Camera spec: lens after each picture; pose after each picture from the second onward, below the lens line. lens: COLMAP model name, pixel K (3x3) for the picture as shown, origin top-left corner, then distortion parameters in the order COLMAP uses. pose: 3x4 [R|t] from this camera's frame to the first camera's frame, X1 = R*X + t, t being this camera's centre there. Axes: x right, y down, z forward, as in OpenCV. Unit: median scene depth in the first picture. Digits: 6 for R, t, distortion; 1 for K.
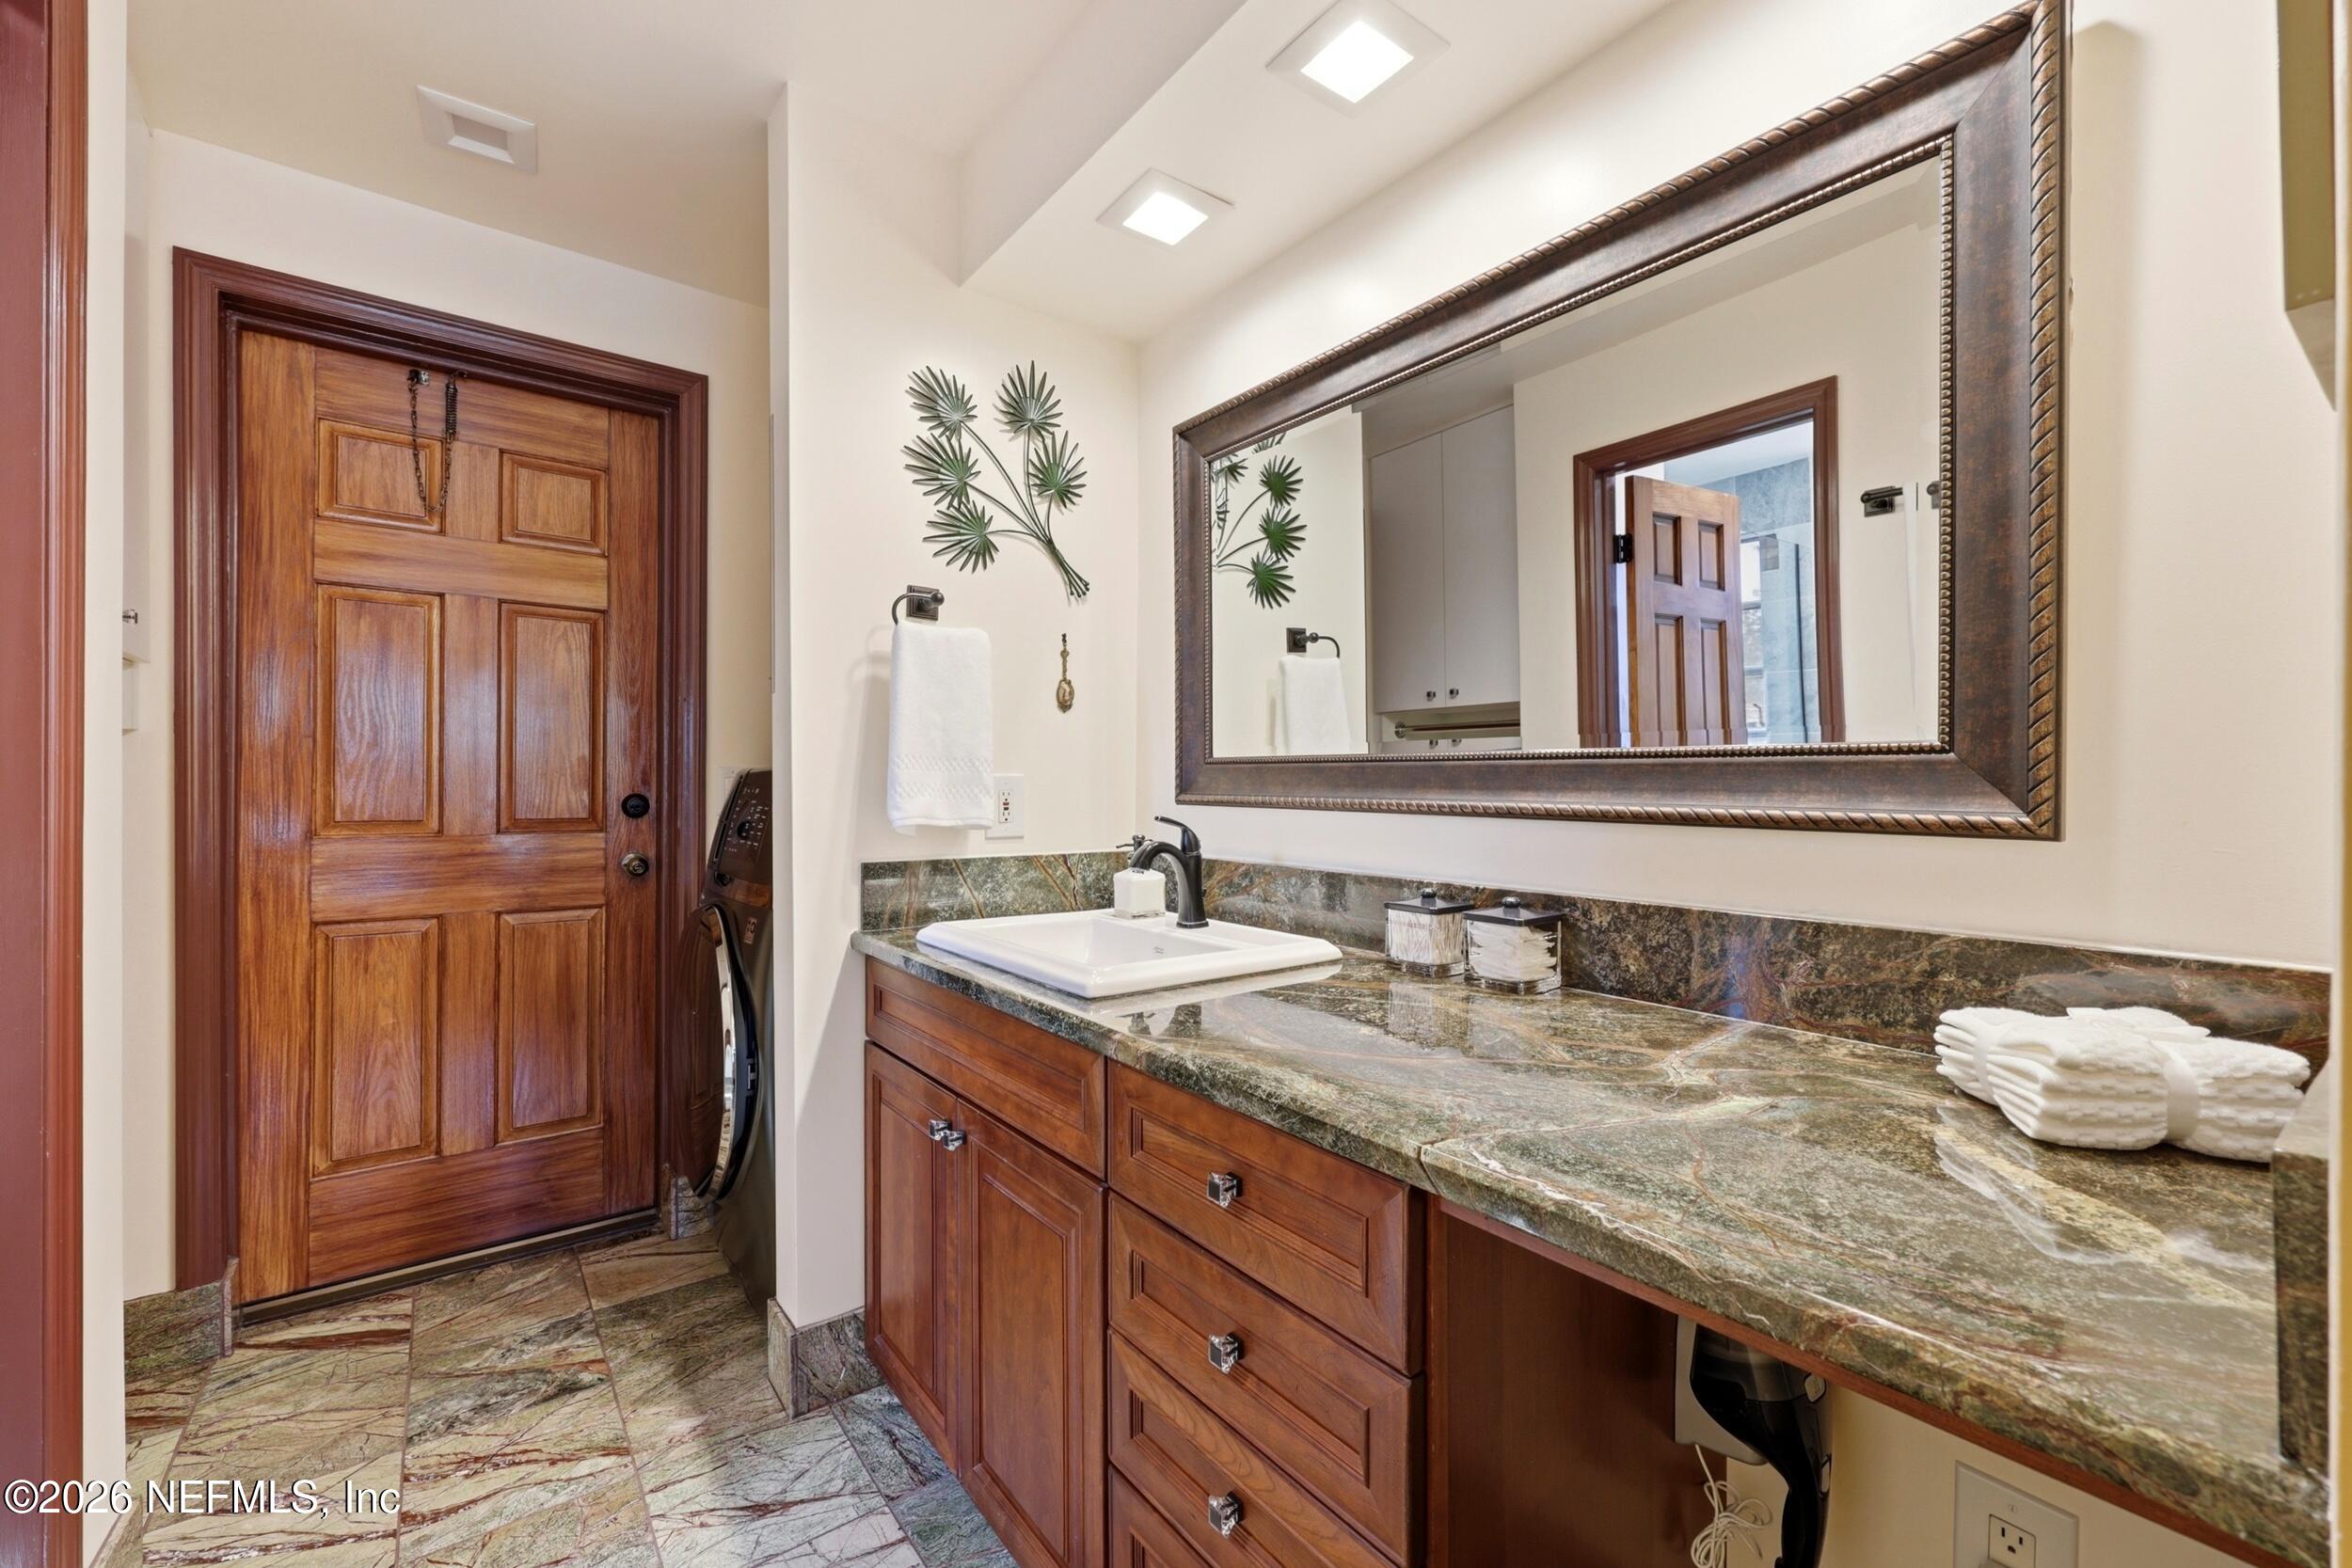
lens RADIAL K [[948.7, 0, 1183.5], [0, 948.7, 782.4], [0, 0, 1]] dist [-0.002345, -0.000200]
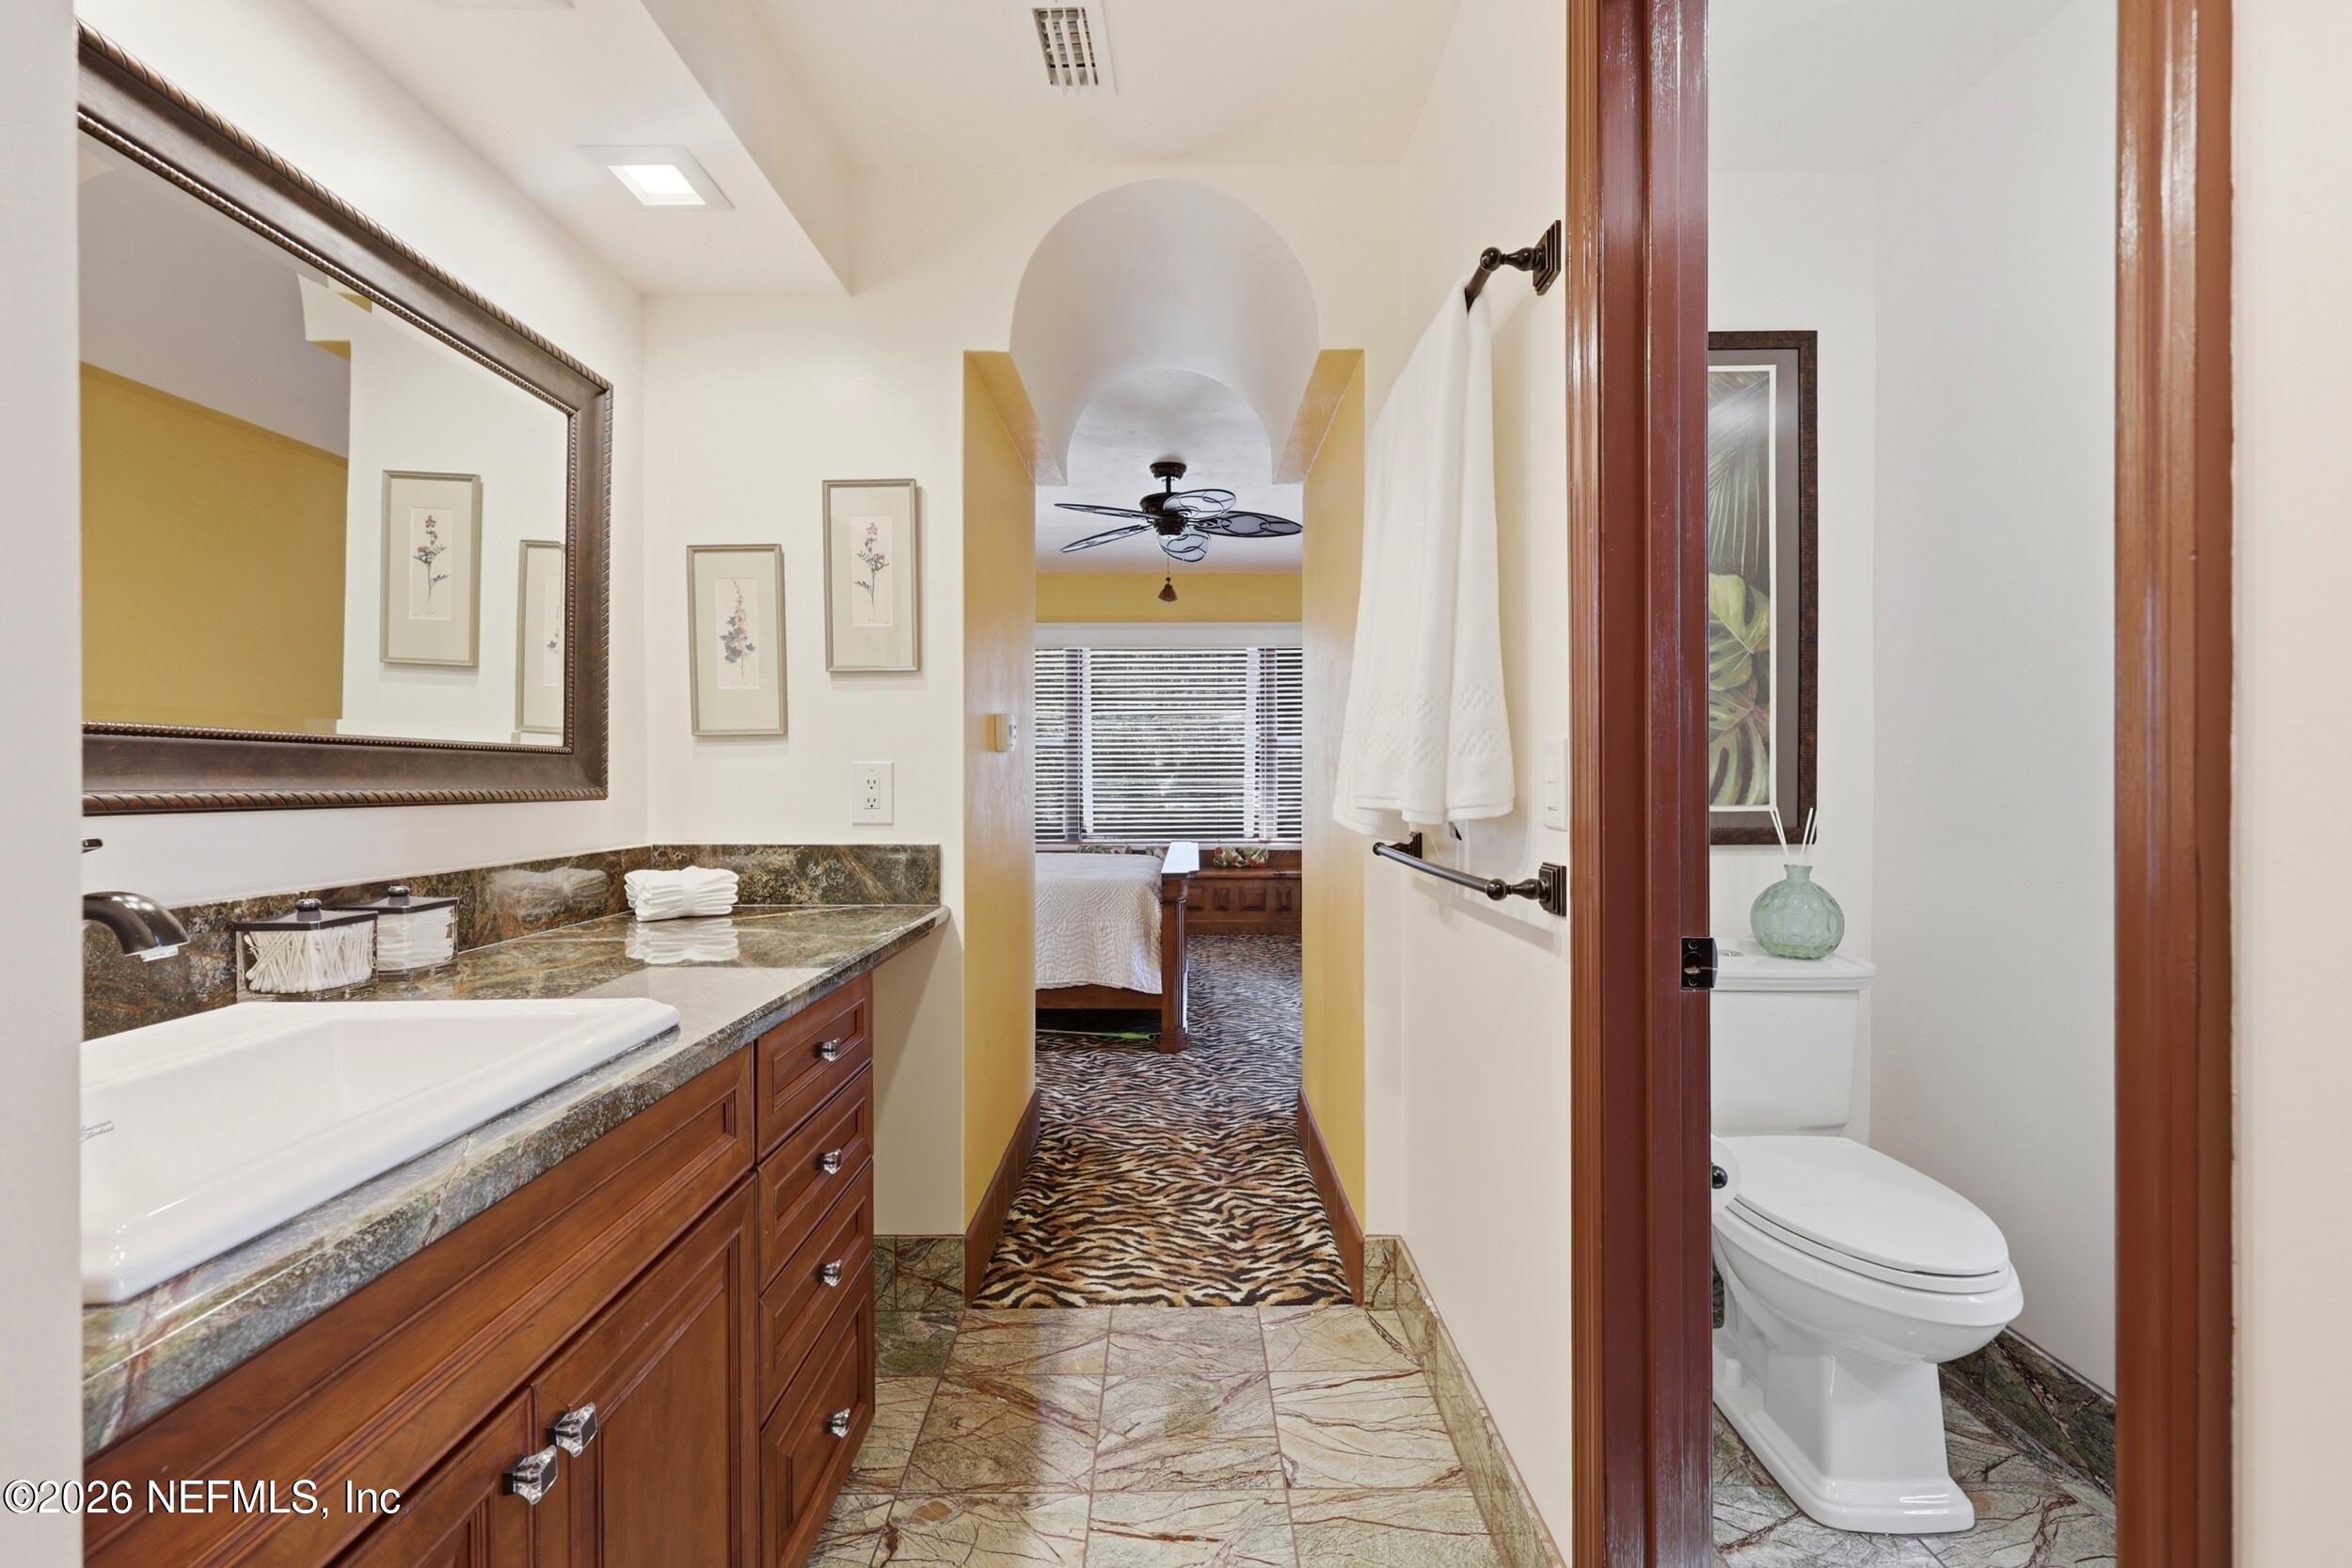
lens RADIAL K [[948.7, 0, 1183.5], [0, 948.7, 782.4], [0, 0, 1]] dist [-0.002345, -0.000200]
pose [[-0.784180, -0.015139, 0.620349, -0.894842], [-0.018231, 0.999833, 0.001354, -0.001773], [-0.620266, -0.010248, -0.784325, 1.260609]]
